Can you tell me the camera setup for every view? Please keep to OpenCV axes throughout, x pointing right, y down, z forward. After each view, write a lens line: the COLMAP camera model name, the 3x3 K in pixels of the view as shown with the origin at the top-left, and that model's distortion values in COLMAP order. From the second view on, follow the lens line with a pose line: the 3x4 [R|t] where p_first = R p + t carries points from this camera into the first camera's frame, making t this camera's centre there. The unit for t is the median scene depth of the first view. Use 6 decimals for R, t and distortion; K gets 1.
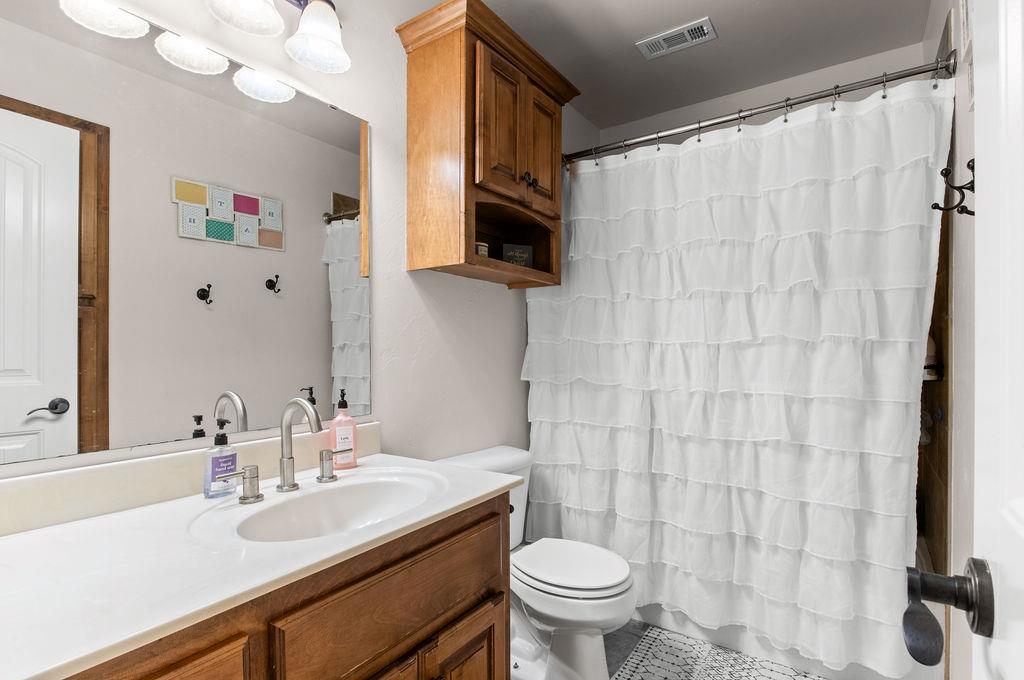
lens RADIAL K [[494.0, 0, 515.1], [0, 494.0, 344.2], [0, 0, 1]] dist [-0.018596, 0.000388]
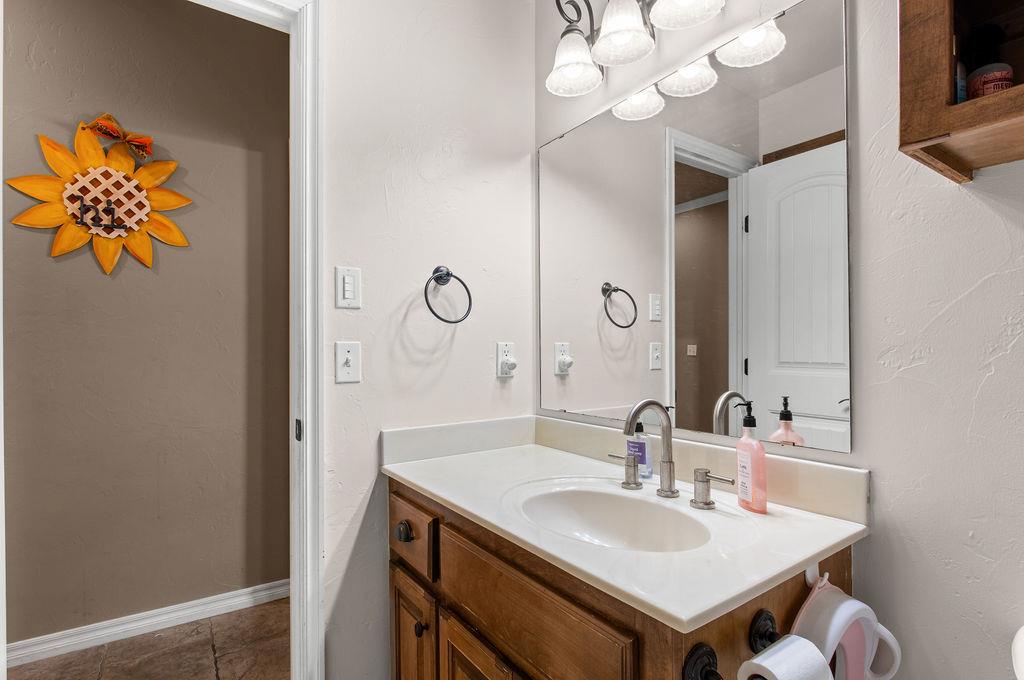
lens RADIAL K [[494.0, 0, 516.2], [0, 494.0, 341.4], [0, 0, 1]] dist [-0.018596, 0.000388]
pose [[-0.358094, -0.021431, -0.933440, 0.531238], [-0.000872, 0.999744, -0.022619, 0.023814], [0.933685, -0.007285, -0.358021, 1.084032]]
